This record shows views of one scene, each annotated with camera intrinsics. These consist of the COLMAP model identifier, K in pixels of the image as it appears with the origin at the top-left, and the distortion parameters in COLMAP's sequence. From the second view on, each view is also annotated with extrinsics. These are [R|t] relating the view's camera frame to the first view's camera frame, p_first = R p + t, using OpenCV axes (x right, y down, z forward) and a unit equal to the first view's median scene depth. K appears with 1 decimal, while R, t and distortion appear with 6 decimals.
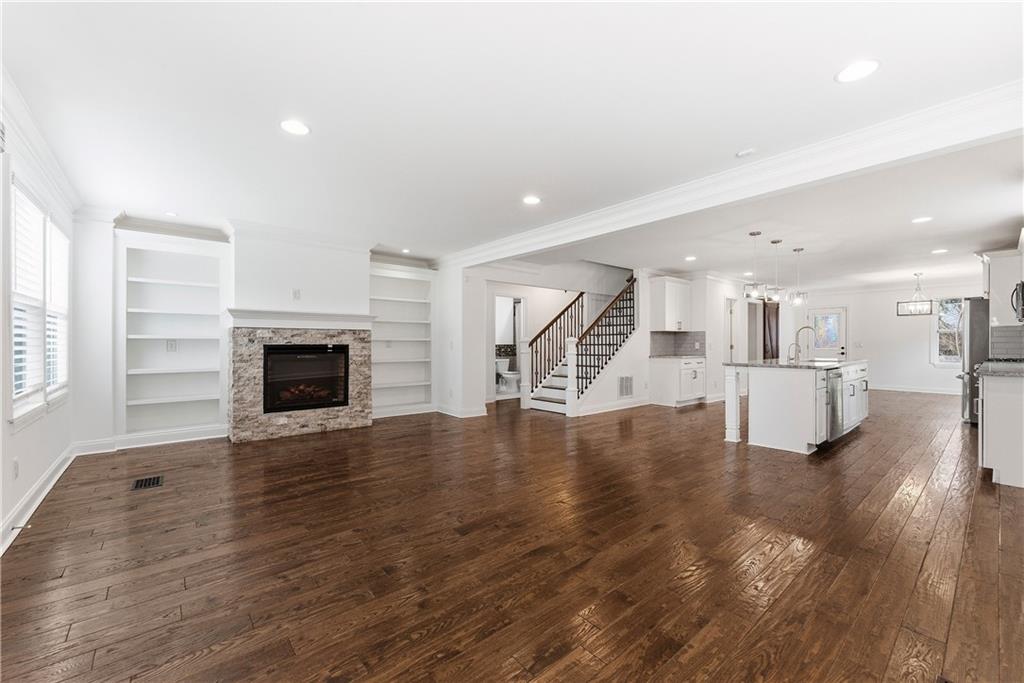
lens RADIAL K [[415.7, 0, 514.1], [0, 415.7, 343.7], [0, 0, 1]] dist [0.003075, 0.000023]
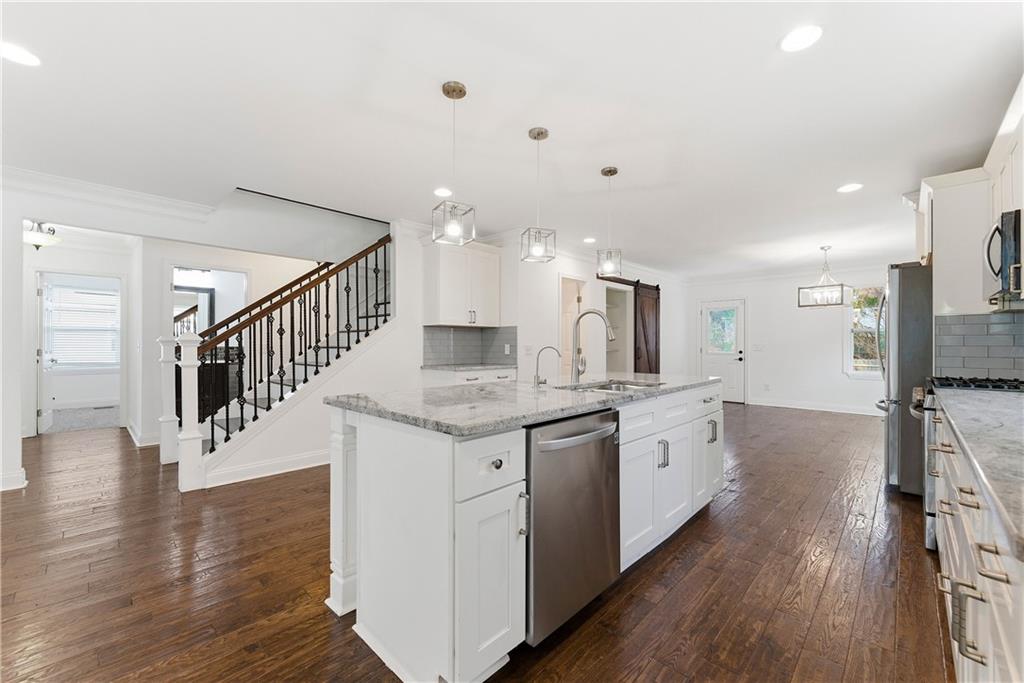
lens RADIAL K [[415.7, 0, 512.2], [0, 415.7, 342.2], [0, 0, 1]] dist [0.003075, 0.000023]
pose [[0.994928, 0.004705, 0.100481, 0.405518], [-0.003990, 0.999965, -0.007313, -0.001352], [-0.100512, 0.006875, 0.994912, 0.386310]]
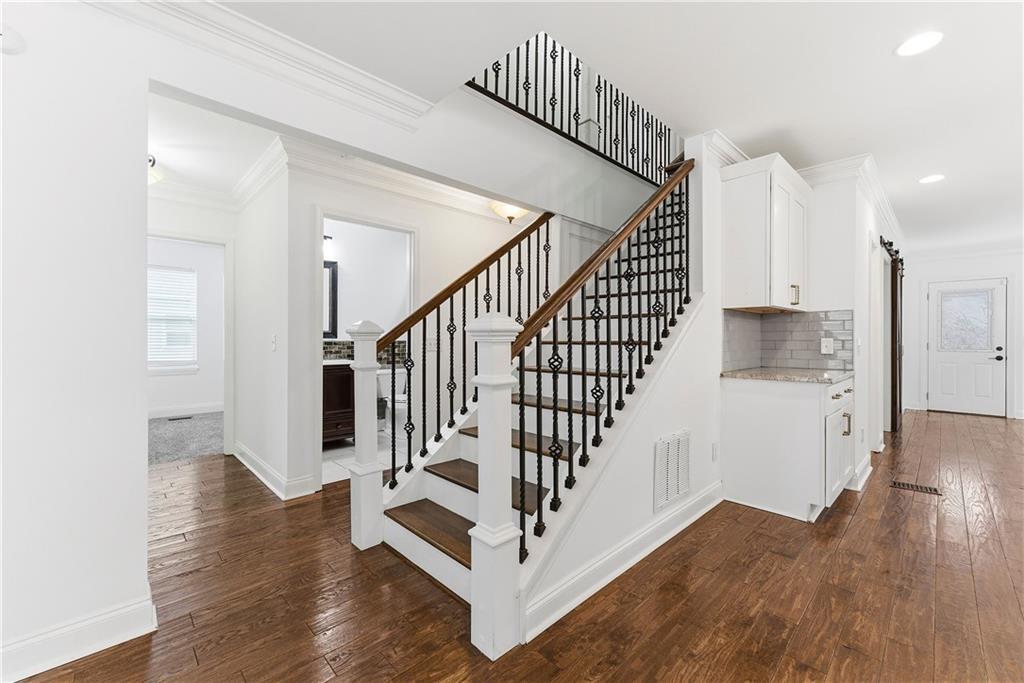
lens RADIAL K [[415.7, 0, 511.8], [0, 415.7, 338.7], [0, 0, 1]] dist [0.003075, 0.000023]
pose [[0.997920, 0.004765, 0.064282, 0.111971], [-0.004761, 0.999989, -0.000227, -0.000624], [-0.064283, -0.000079, 0.997932, 0.646254]]
